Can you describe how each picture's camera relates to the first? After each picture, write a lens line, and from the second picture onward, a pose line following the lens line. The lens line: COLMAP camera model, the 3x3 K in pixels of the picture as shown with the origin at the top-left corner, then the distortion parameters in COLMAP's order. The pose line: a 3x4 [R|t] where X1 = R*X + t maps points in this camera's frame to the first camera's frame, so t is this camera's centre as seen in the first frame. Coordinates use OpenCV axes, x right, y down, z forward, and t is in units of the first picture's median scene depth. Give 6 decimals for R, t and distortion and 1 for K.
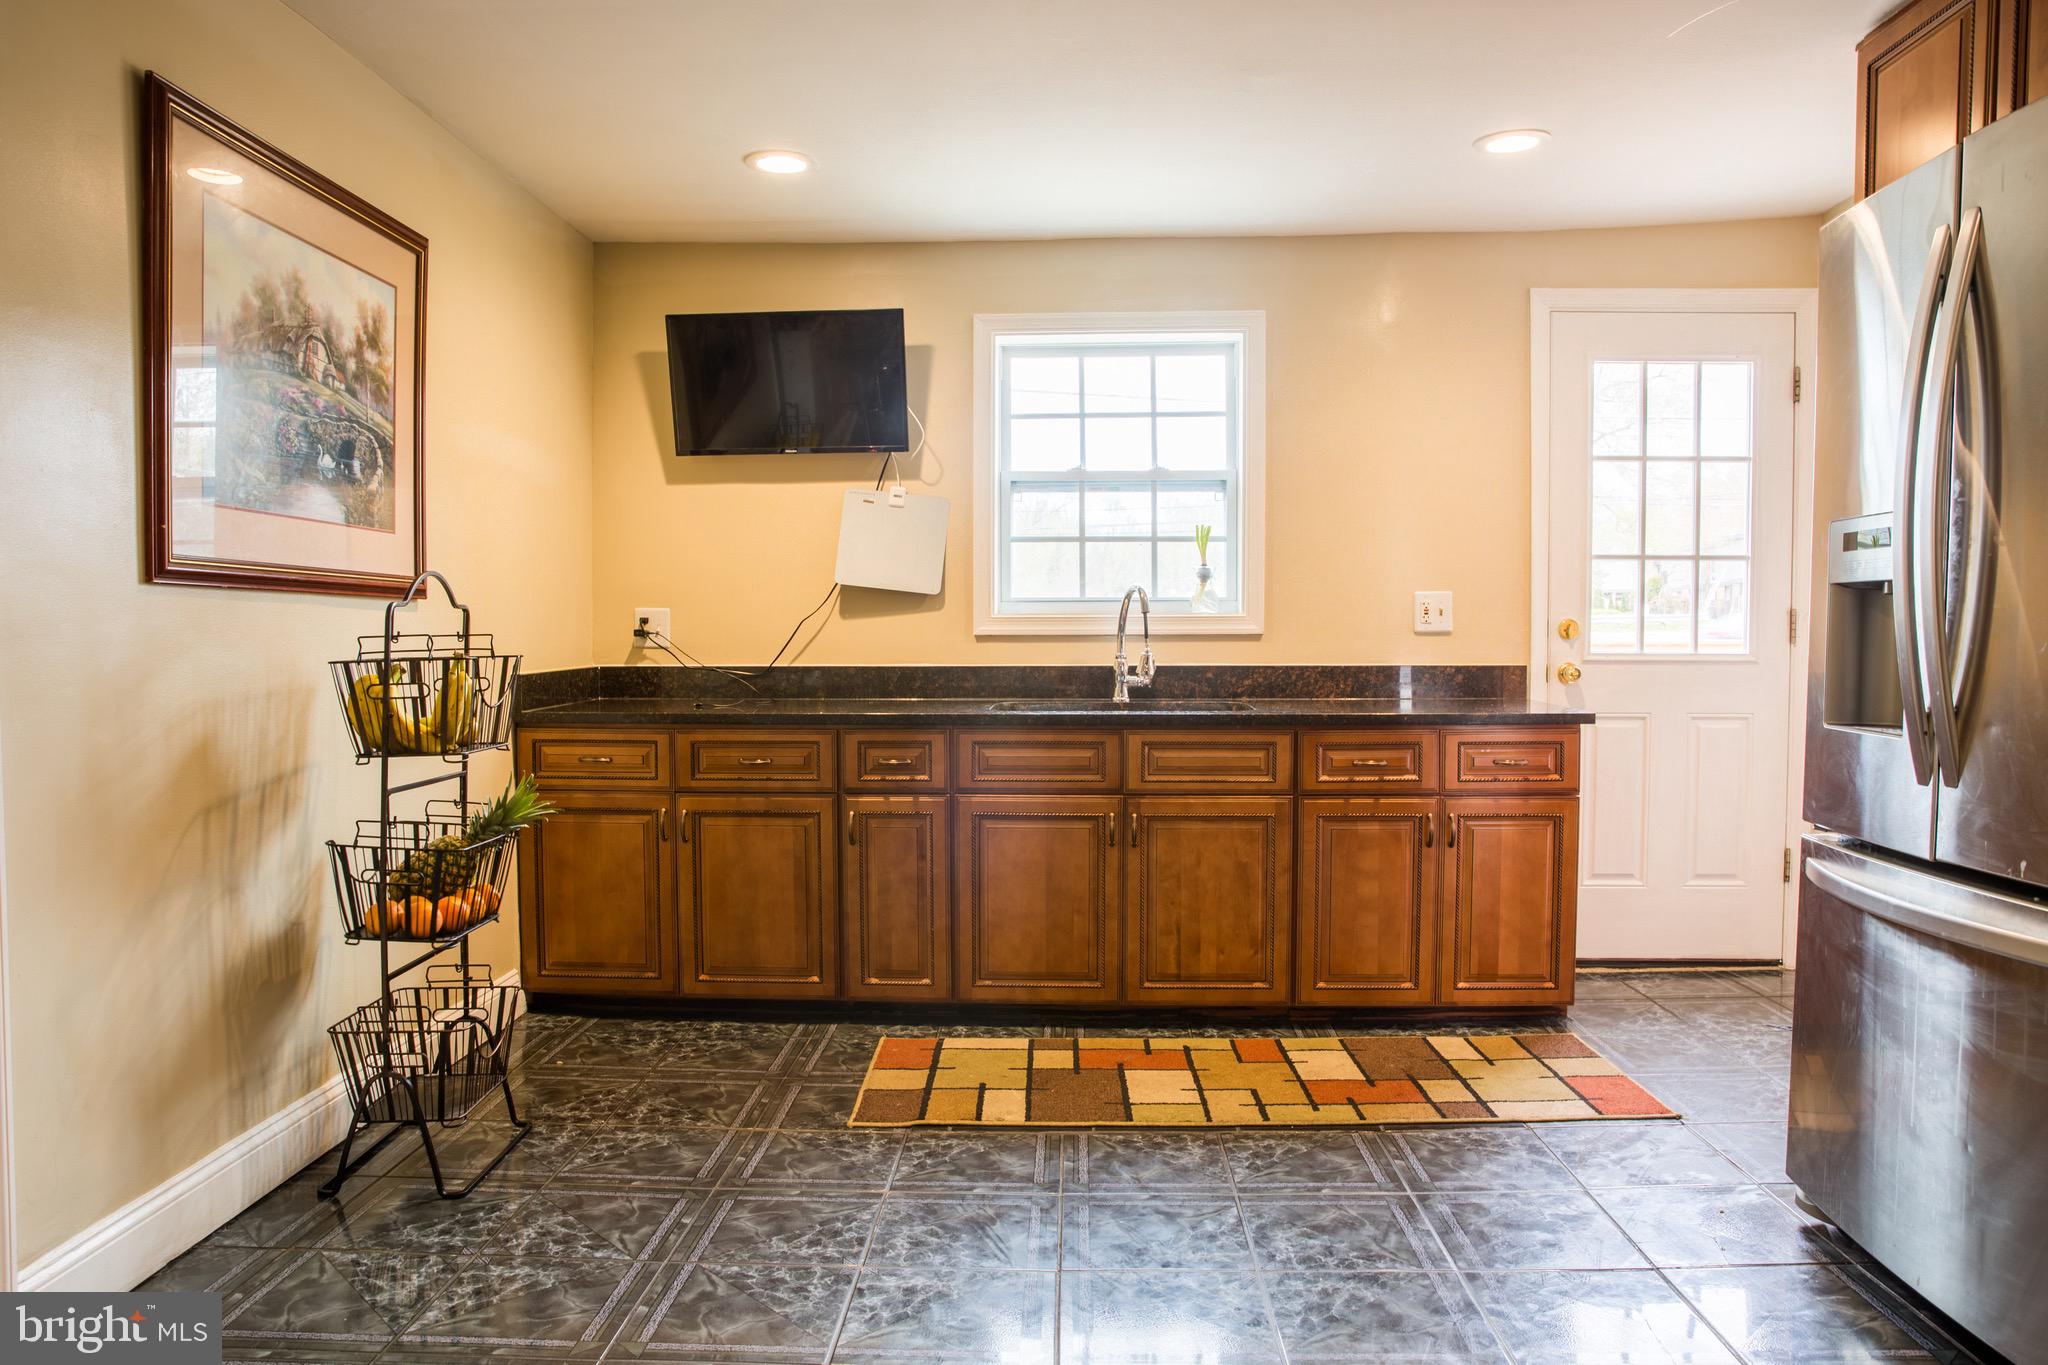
lens RADIAL K [[1419.6, 0, 1024.0], [0, 1419.6, 682.5], [0, 0, 1]] dist [-0.114833, 0.092523]
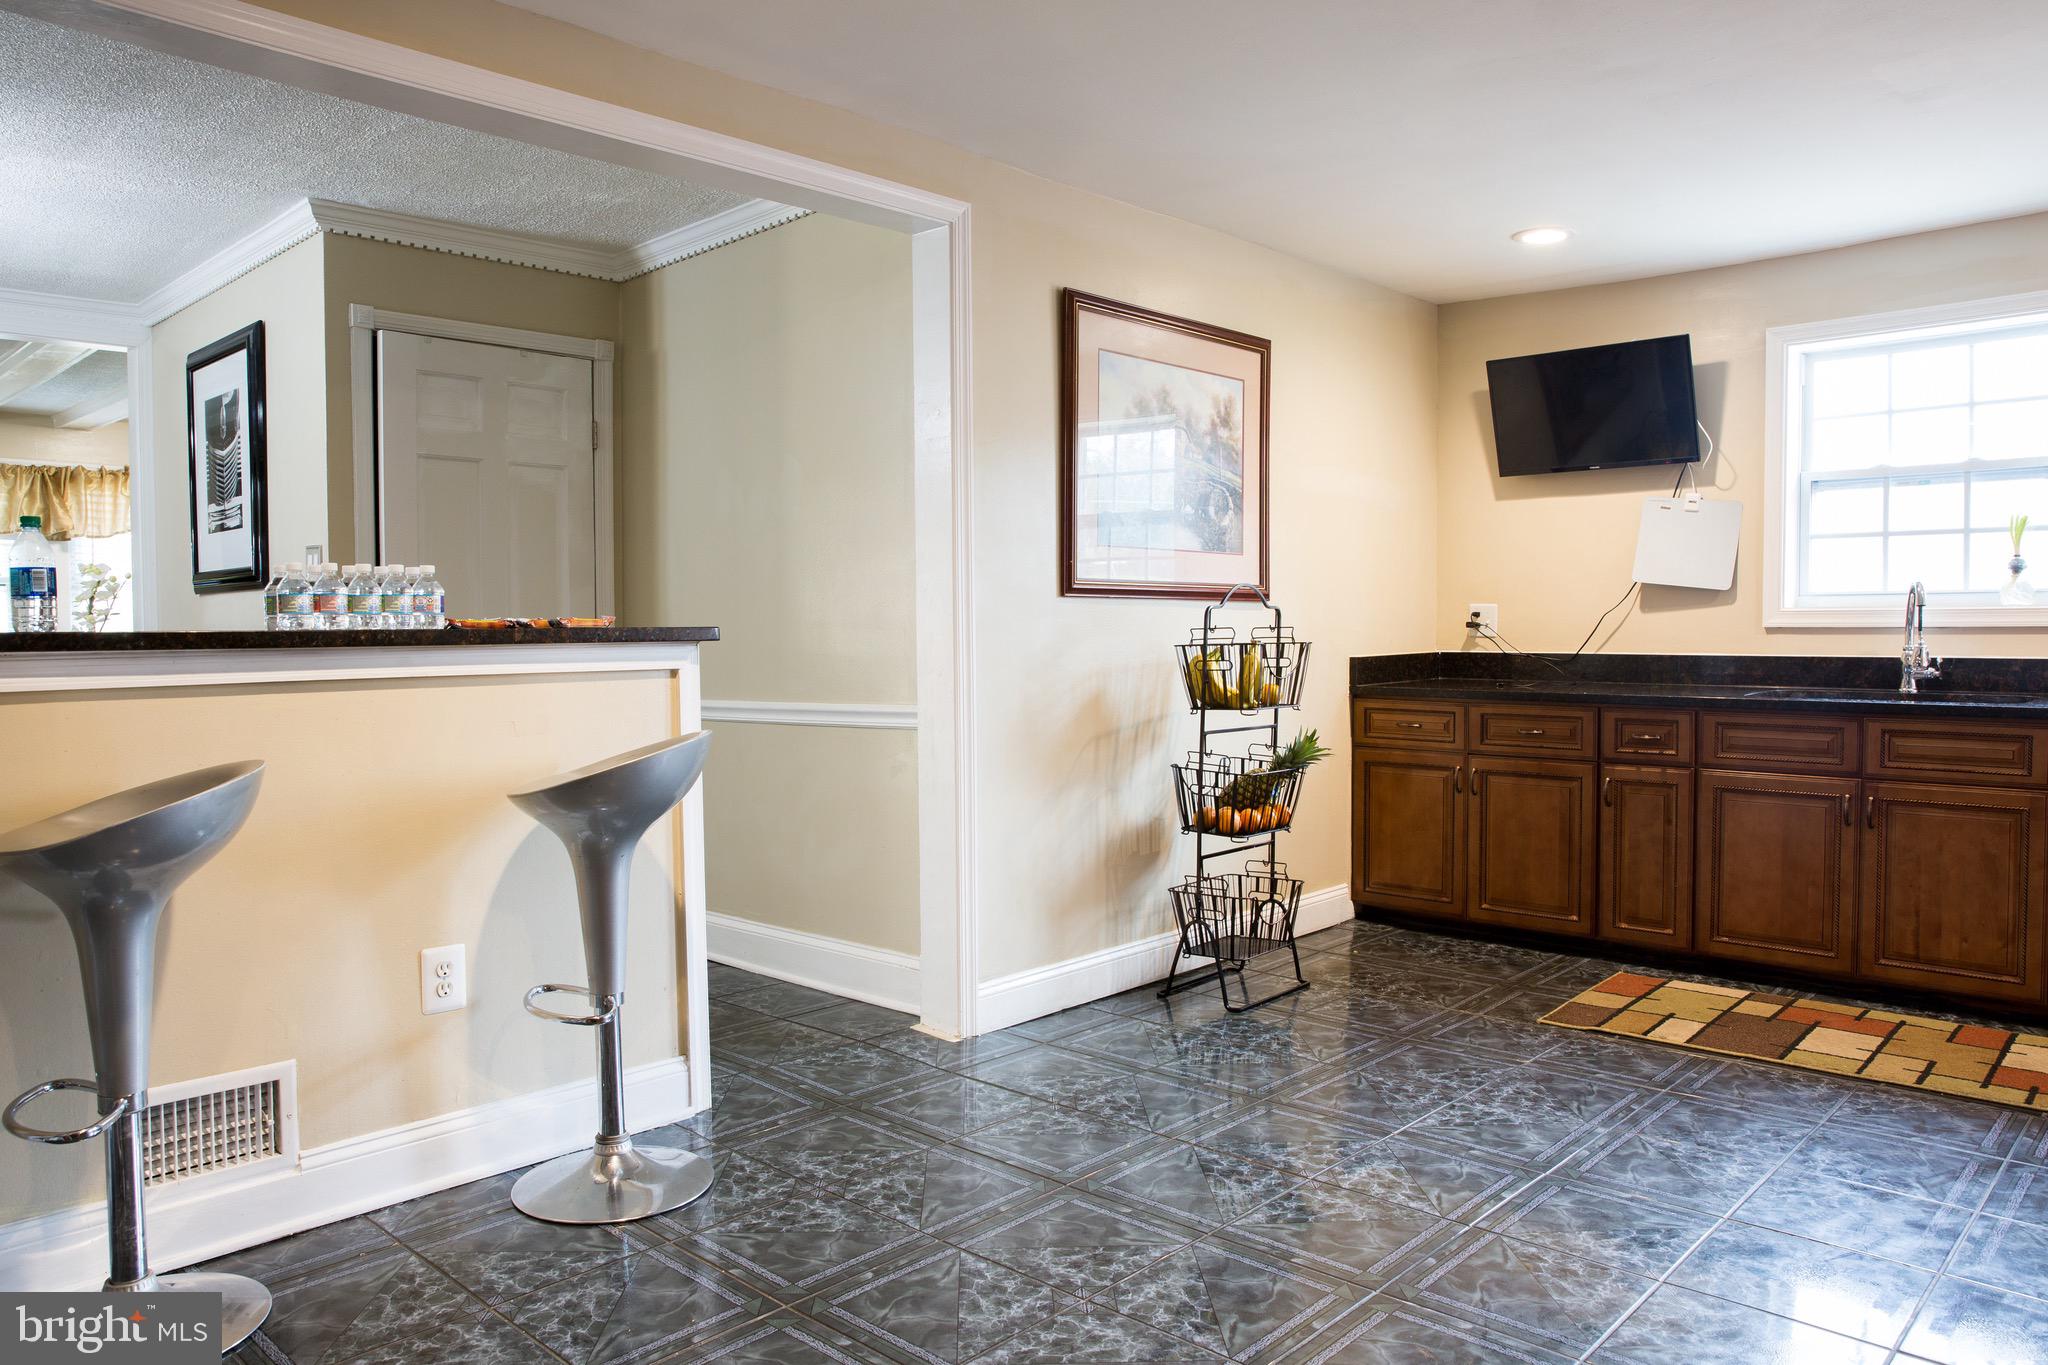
lens RADIAL K [[1419.6, 0, 1024.0], [0, 1419.6, 682.5], [0, 0, 1]] dist [-0.114833, 0.092523]
pose [[0.751229, 0.025024, -0.659567, 0.277323], [-0.019068, 0.999687, 0.016211, 0.002628], [0.659766, 0.000399, 0.751471, -0.188760]]
